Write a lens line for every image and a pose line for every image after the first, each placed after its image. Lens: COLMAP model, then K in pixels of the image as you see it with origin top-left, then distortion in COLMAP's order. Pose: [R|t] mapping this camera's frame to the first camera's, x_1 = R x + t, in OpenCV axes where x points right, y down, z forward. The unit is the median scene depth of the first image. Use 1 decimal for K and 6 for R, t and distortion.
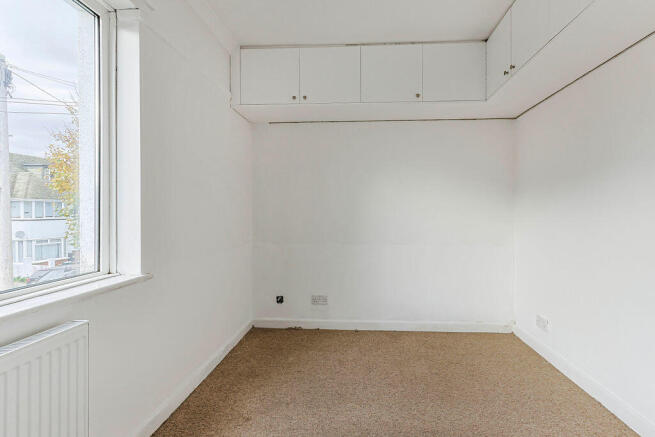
lens RADIAL K [[348.3, 0, 325.2], [0, 348.3, 208.5], [0, 0, 1]] dist [0.001354, 0.003810]
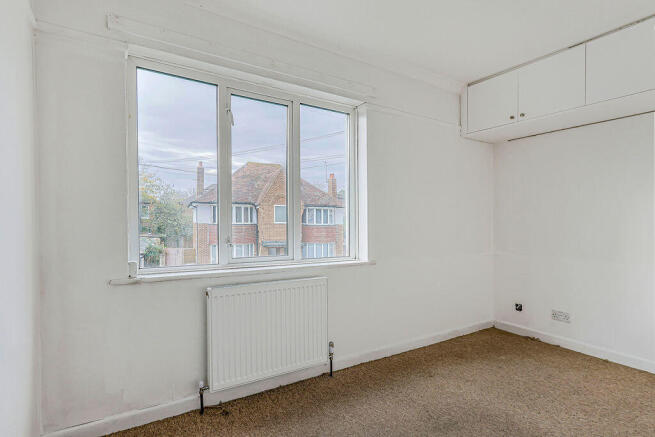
lens RADIAL K [[326.0, 0, 328.3], [0, 326.0, 219.8], [0, 0, 1]] dist [0.001471, 0.000713]
pose [[0.598936, 0.002166, -0.800794, 0.373276], [0.001418, 0.999992, 0.003765, -0.007342], [0.800796, -0.003391, 0.598928, -0.053914]]
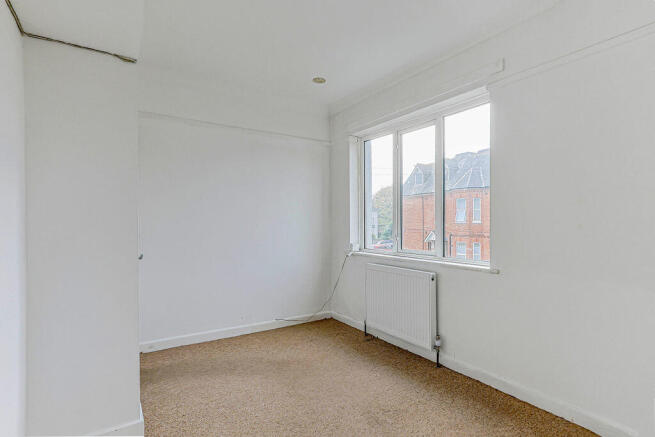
lens RADIAL K [[326.0, 0, 328.3], [0, 326.0, 219.8], [0, 0, 1]] dist [0.001471, 0.000713]
pose [[-0.771868, 0.003134, -0.635775, 0.510914], [0.009568, 0.999932, -0.006687, -0.003517], [0.635711, -0.011244, -0.771845, 0.994730]]
